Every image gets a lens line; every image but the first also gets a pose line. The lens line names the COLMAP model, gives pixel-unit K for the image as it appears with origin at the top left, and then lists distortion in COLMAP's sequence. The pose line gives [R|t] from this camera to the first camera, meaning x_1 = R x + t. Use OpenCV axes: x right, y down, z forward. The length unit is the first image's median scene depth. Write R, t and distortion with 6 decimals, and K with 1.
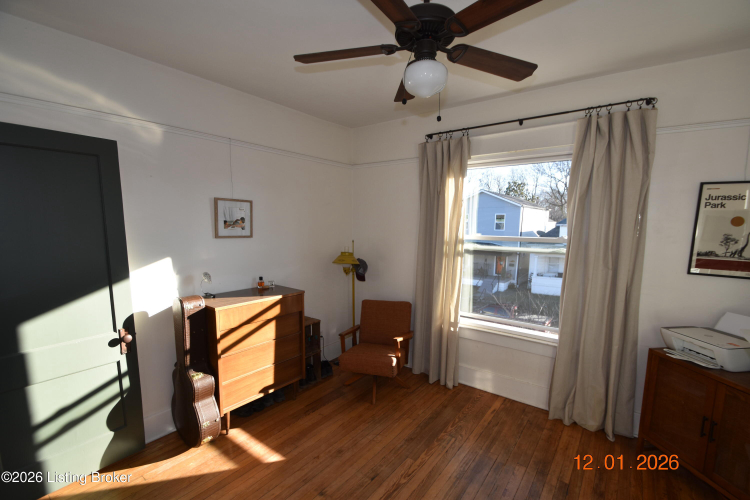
lens RADIAL K [[329.4, 0, 381.1], [0, 329.4, 266.3], [0, 0, 1]] dist [0.017042, -0.017705]
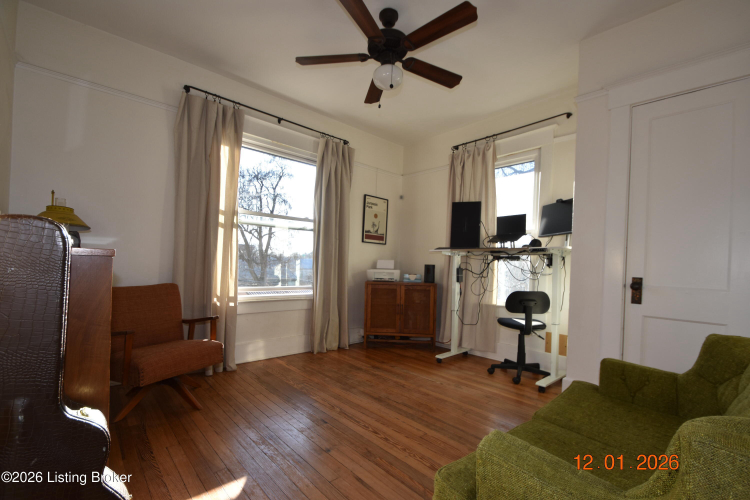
lens RADIAL K [[329.4, 0, 381.1], [0, 329.4, 266.3], [0, 0, 1]] dist [0.017042, -0.017705]
pose [[0.185945, -0.004292, 0.982551, -0.797650], [0.103594, 0.994503, -0.015260, 0.178355], [-0.977084, 0.104624, 0.185367, 0.508380]]
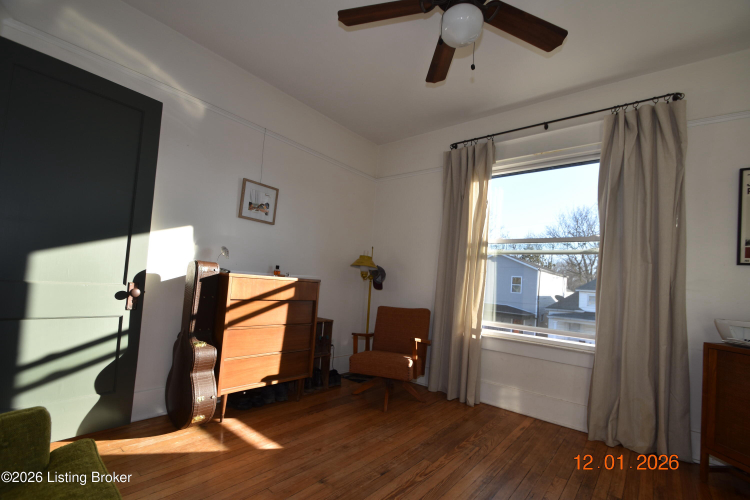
lens RADIAL K [[329.4, 0, 381.1], [0, 329.4, 266.3], [0, 0, 1]] dist [0.017042, -0.017705]
pose [[0.997350, 0.056175, -0.046242, -0.016602], [-0.063705, 0.981234, -0.181992, 0.230621], [0.035150, 0.184456, 0.982212, 0.061408]]
